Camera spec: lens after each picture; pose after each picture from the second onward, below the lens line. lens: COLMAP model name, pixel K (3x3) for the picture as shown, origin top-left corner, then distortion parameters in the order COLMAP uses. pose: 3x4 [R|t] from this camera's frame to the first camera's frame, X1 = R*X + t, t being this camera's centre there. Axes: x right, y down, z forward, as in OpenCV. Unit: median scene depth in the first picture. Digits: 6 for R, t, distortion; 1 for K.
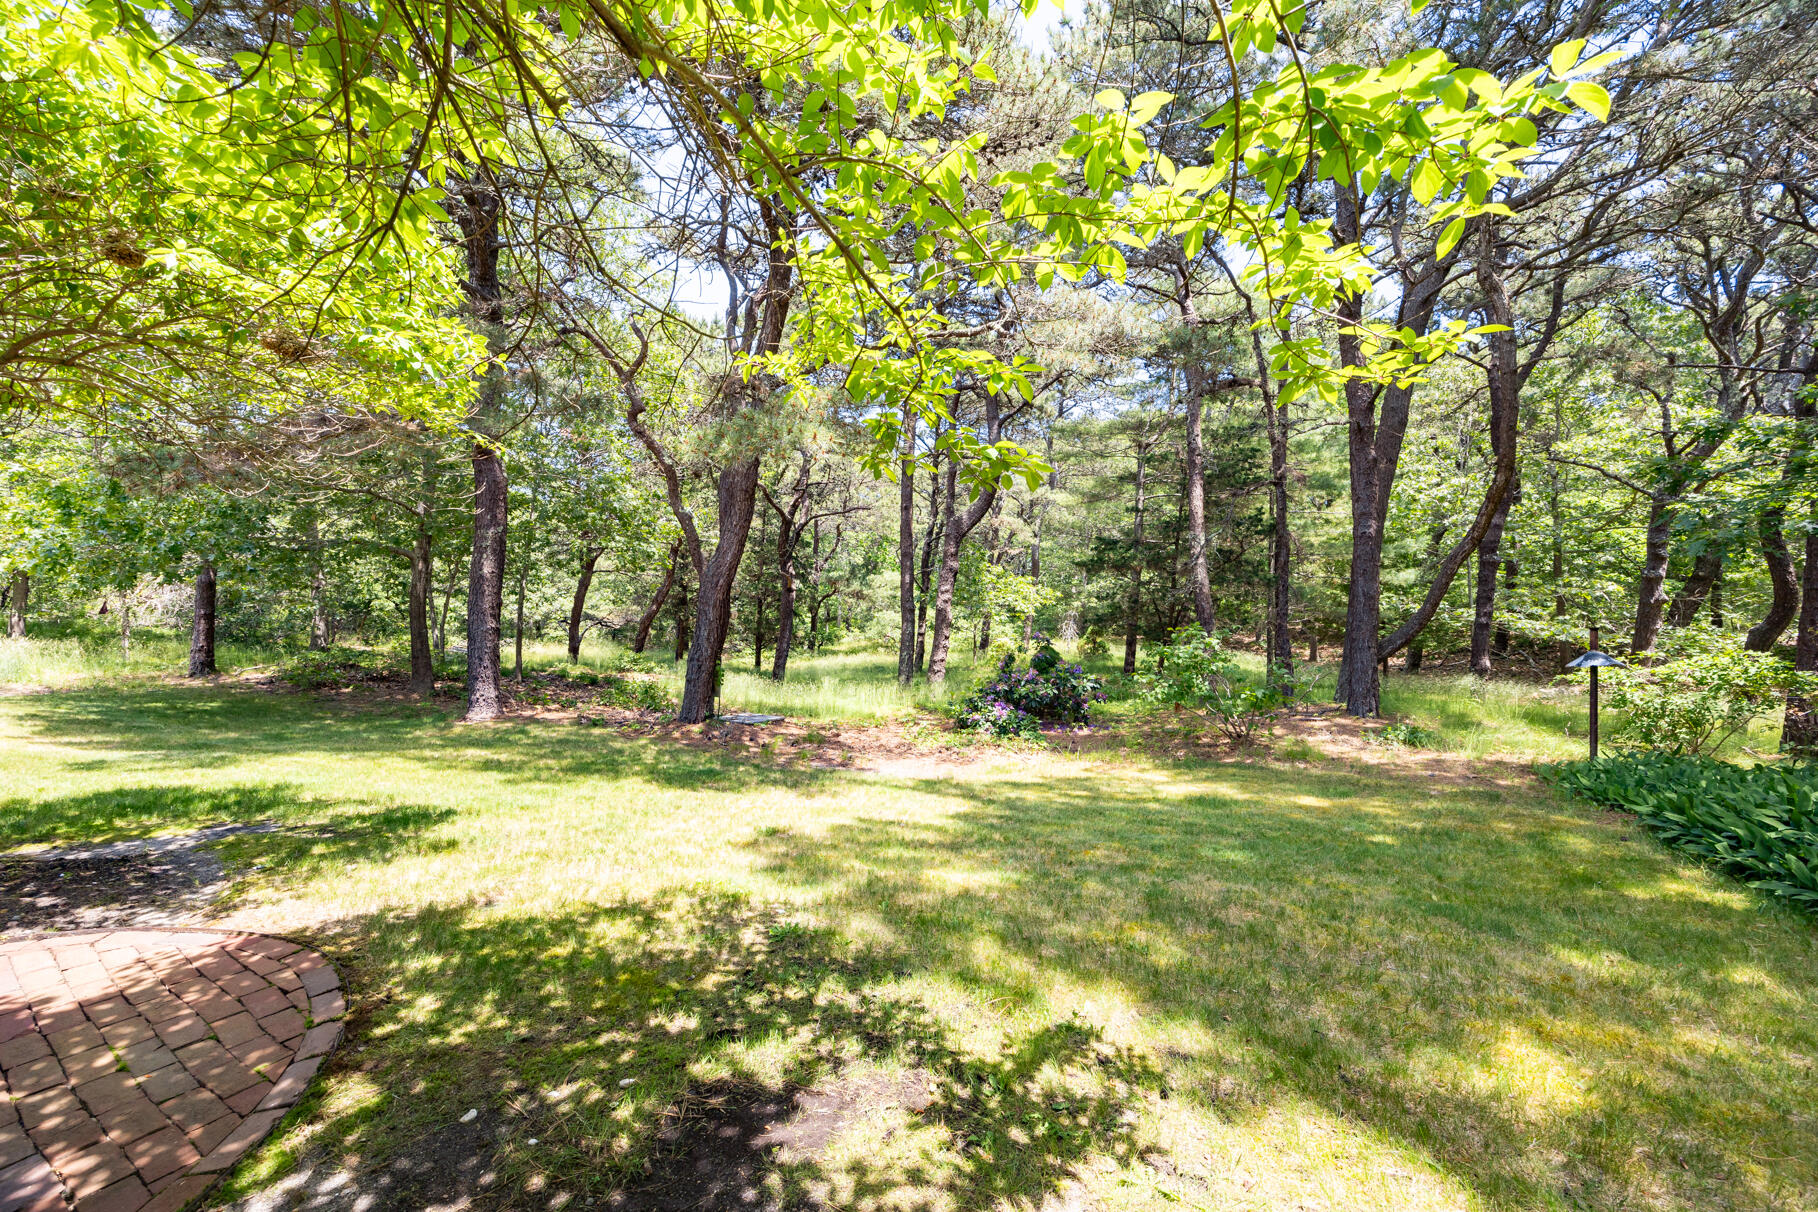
lens RADIAL K [[730.8, 0, 909.2], [0, 730.8, 604.2], [0, 0, 1]] dist [-0.000438, -0.000028]
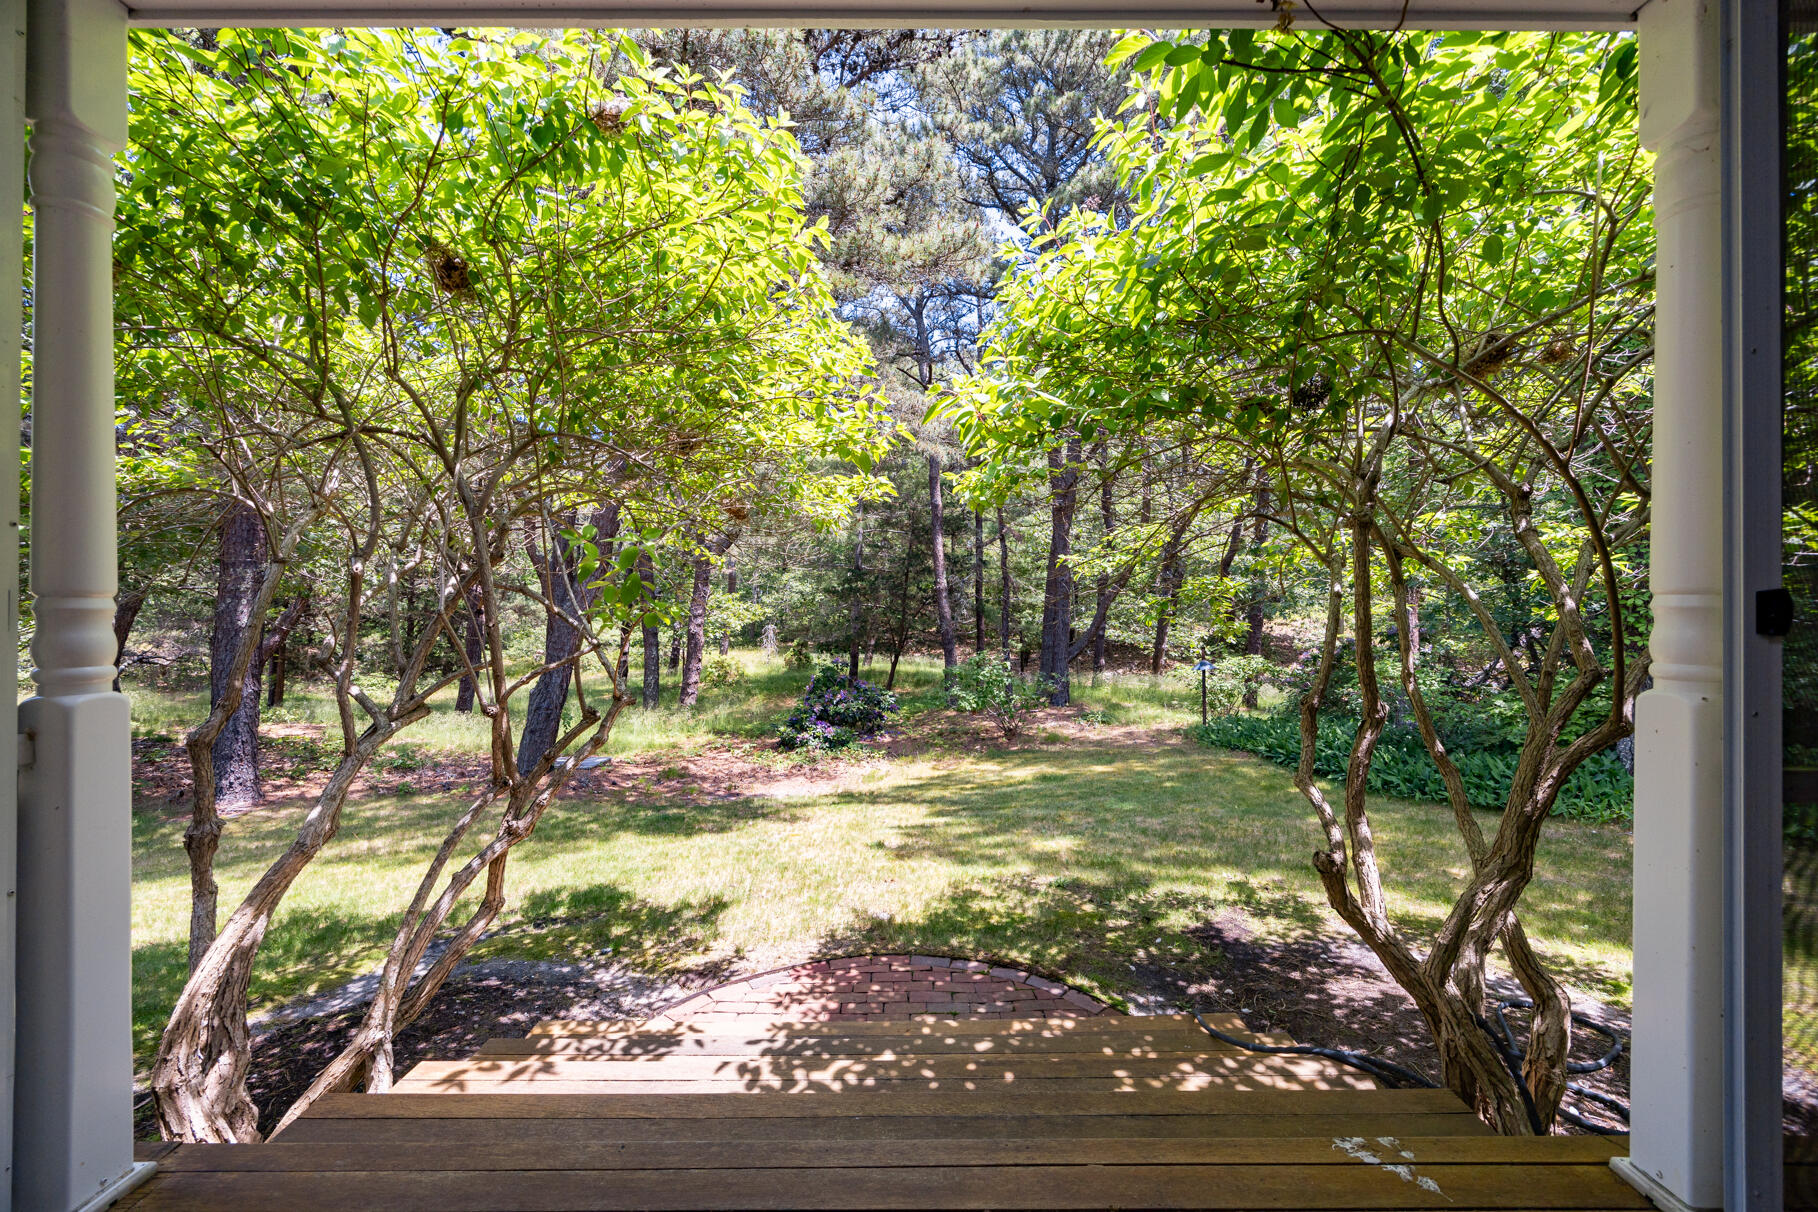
lens RADIAL K [[730.8, 0, 910.0], [0, 730.8, 601.4], [0, 0, 1]] dist [-0.000438, -0.000028]
pose [[0.851852, -0.013764, 0.523601, -0.494500], [0.013647, 0.999899, 0.004083, -0.082195], [-0.523604, 0.003667, 0.851954, -0.102489]]
